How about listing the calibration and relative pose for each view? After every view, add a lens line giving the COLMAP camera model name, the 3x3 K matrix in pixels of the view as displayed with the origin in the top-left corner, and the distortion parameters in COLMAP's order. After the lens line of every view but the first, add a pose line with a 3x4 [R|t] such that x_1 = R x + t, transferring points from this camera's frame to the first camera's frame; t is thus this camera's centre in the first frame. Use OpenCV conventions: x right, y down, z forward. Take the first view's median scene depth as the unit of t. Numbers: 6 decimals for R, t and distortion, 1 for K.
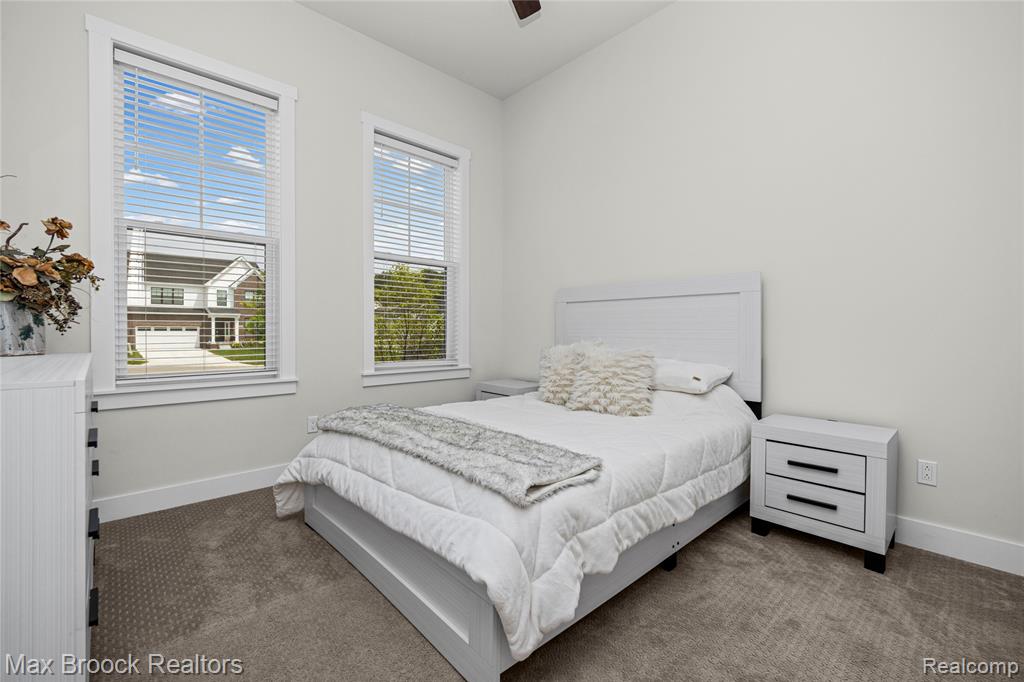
lens RADIAL K [[431.7, 0, 512.0], [0, 431.7, 341.0], [0, 0, 1]] dist [-0.000703, -0.000127]
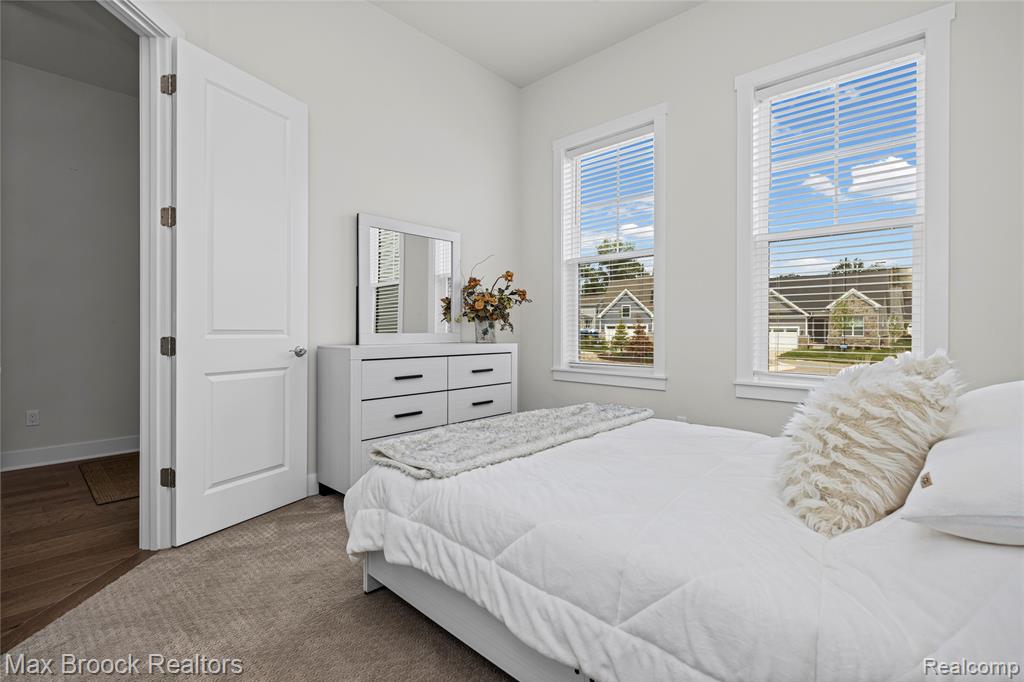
lens RADIAL K [[467.8, 0, 506.8], [0, 467.8, 335.3], [0, 0, 1]] dist [0.000002, -0.000865]
pose [[0.065812, 0.009017, -0.997791, 1.095501], [-0.025404, 0.999650, 0.007358, -0.022130], [0.997509, 0.024864, 0.066018, 0.957556]]
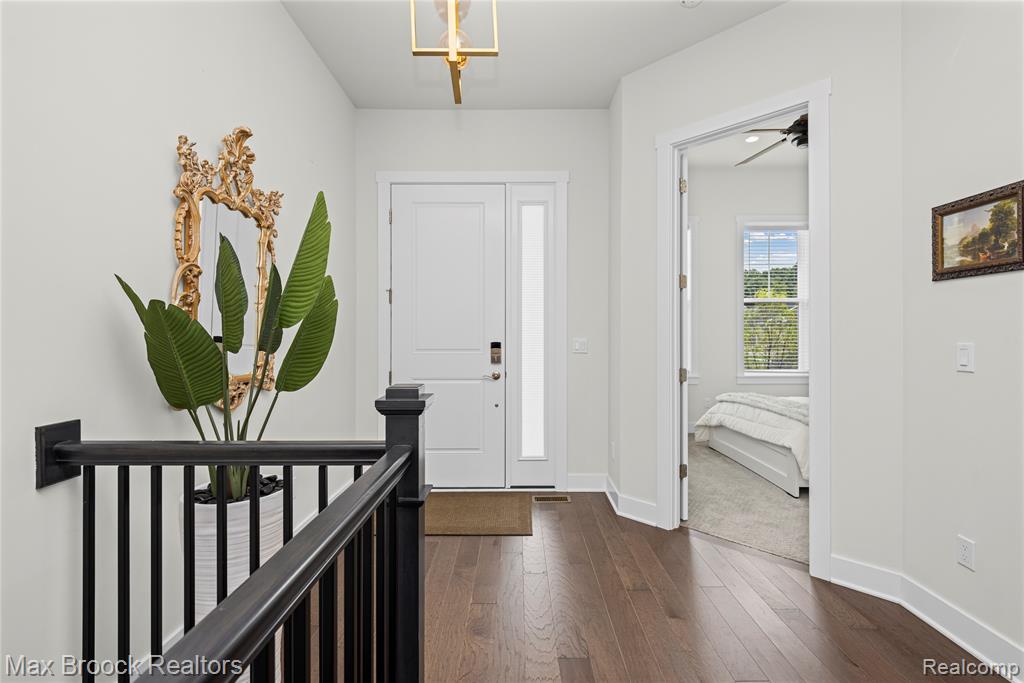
lens RADIAL K [[467.8, 0, 506.8], [0, 467.8, 335.8], [0, 0, 1]] dist [0.000002, -0.000865]
pose [[0.720075, -0.004025, -0.693885, 0.343979], [-0.011379, 0.999780, -0.017608, -0.046701], [0.693803, 0.020575, 0.719871, -1.189779]]
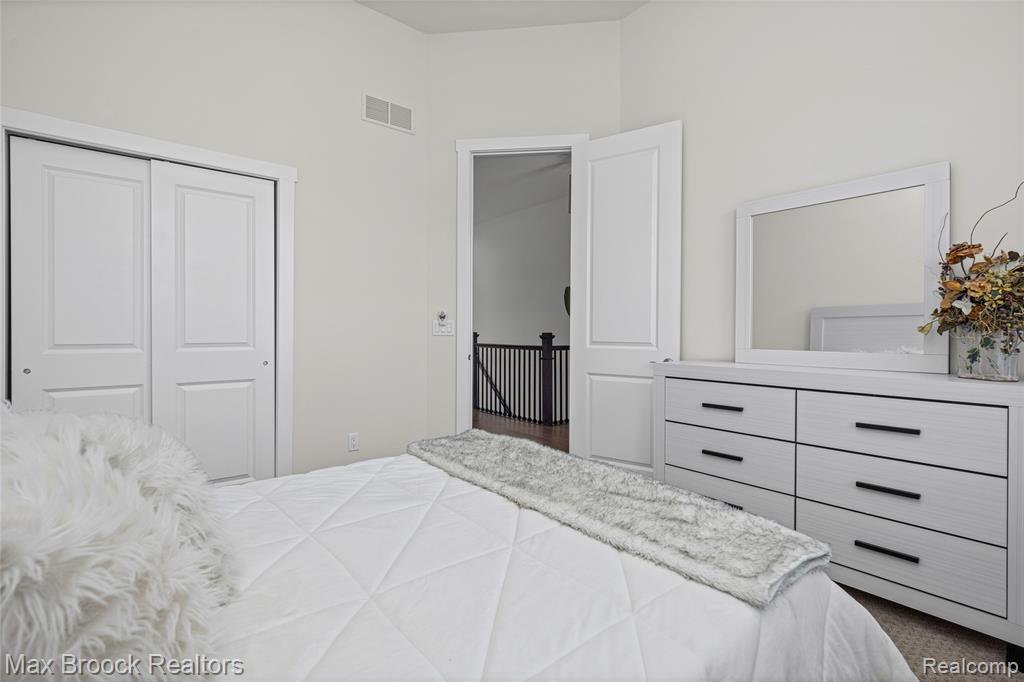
lens RADIAL K [[467.8, 0, 506.8], [0, 467.8, 335.3], [0, 0, 1]] dist [0.000002, -0.000865]
pose [[-0.996070, -0.021700, 0.085873, -0.186057], [-0.019855, 0.999554, 0.022287, -0.066047], [-0.086318, 0.020495, -0.996057, 2.122733]]
